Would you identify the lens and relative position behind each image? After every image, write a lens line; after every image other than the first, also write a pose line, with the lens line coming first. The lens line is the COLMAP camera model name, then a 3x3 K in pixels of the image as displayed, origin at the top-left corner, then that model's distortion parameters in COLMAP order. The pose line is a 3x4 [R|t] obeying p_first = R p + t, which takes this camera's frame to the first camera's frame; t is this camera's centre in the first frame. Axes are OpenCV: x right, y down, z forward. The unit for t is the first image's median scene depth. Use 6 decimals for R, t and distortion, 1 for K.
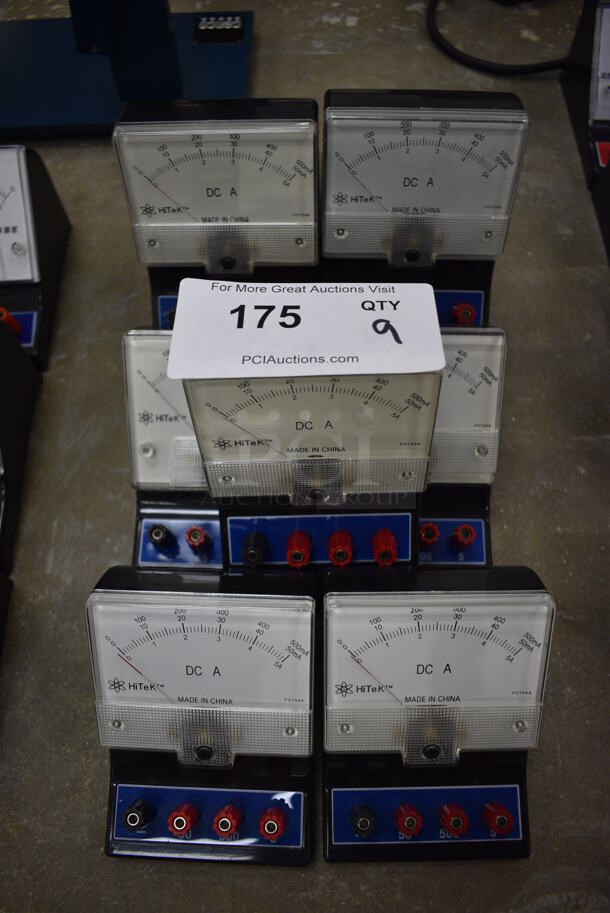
lens RADIAL K [[705.0, 0, 305.0], [0, 705.0, 456.5], [0, 0, 1]] dist [-0.105017, 0.013188]
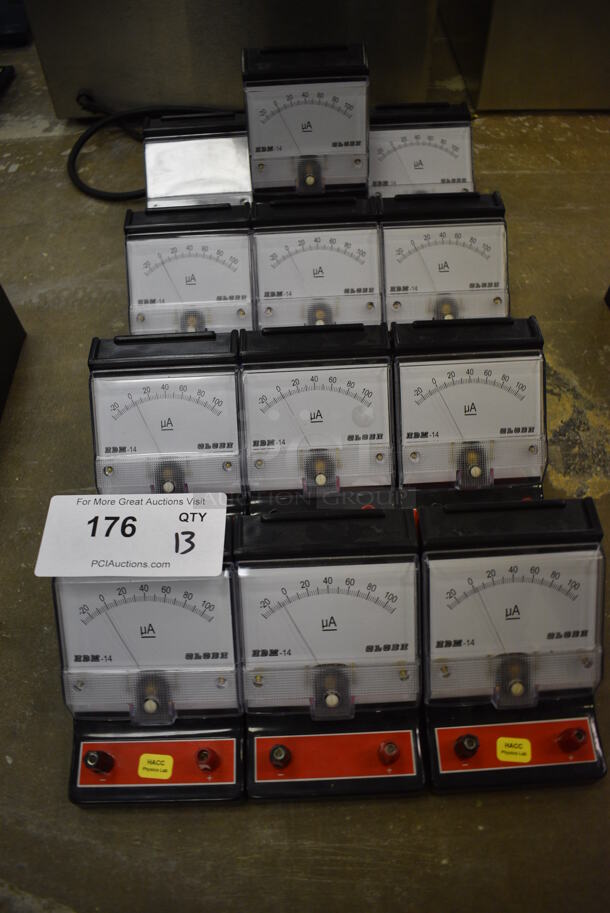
lens RADIAL K [[705.0, 0, 305.0], [0, 705.0, 456.5], [0, 0, 1]] dist [-0.105017, 0.013188]
pose [[0.998182, -0.052912, 0.028873, 0.995167], [0.056629, 0.987303, -0.148408, 0.149463], [-0.020654, 0.149774, 0.988505, -0.265226]]
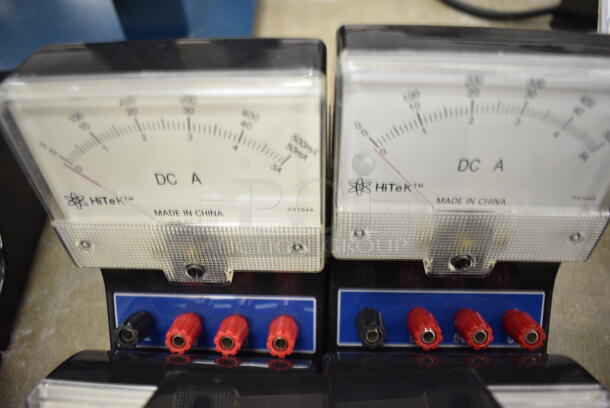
lens RADIAL K [[468.2, 0, 305.0], [0, 468.2, 204.0], [0, 0, 1]] dist [-0.102248, 0.007887]
pose [[0.999887, 0.003837, -0.014553, 0.005978], [-0.005956, 0.988893, -0.148509, -0.305375], [0.013822, 0.148579, 0.988804, 0.596254]]
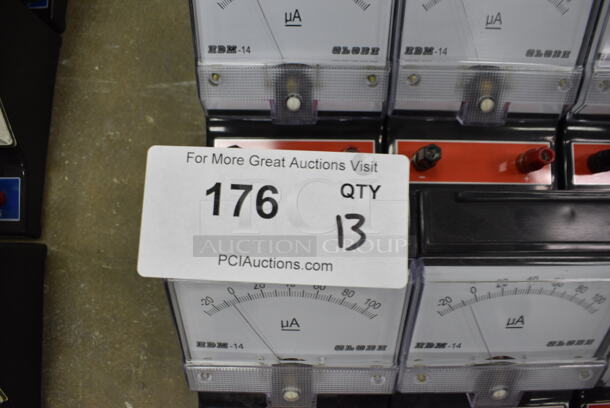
lens RADIAL K [[471.0, 0, 305.0], [0, 471.0, 204.0], [0, 0, 1]] dist [-0.105017, 0.013188]
pose [[0.999745, -0.016639, 0.015257, 0.767152], [0.011178, 0.952032, 0.305794, -0.084658], [-0.019614, -0.305545, 0.951975, 0.387434]]
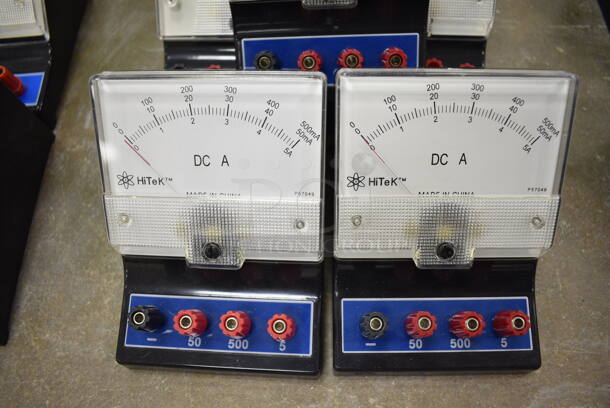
lens RADIAL K [[468.2, 0, 305.0], [0, 468.2, 204.0], [0, 0, 1]] dist [-0.102248, 0.007887]
pose [[0.999744, 0.006251, -0.021745, -0.000397], [-0.005631, 0.999578, 0.028495, 0.316464], [0.021914, -0.028365, 0.999357, 0.316222]]
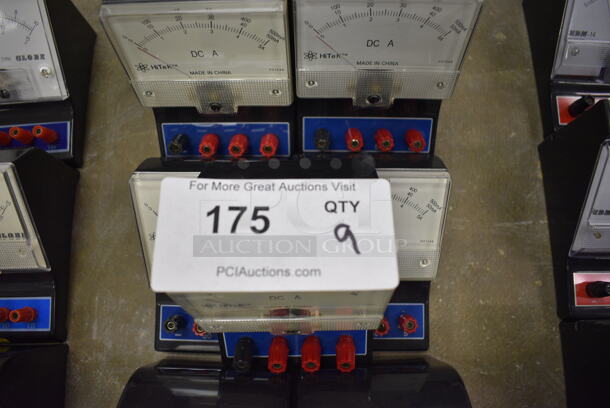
lens RADIAL K [[471.0, 0, 305.0], [0, 471.0, 204.0], [0, 0, 1]] dist [-0.105017, 0.013188]
pose [[0.999924, -0.010774, 0.005926, 0.036961], [0.009395, 0.980340, 0.197092, -0.300656], [-0.007933, -0.197021, 0.980367, 0.223895]]
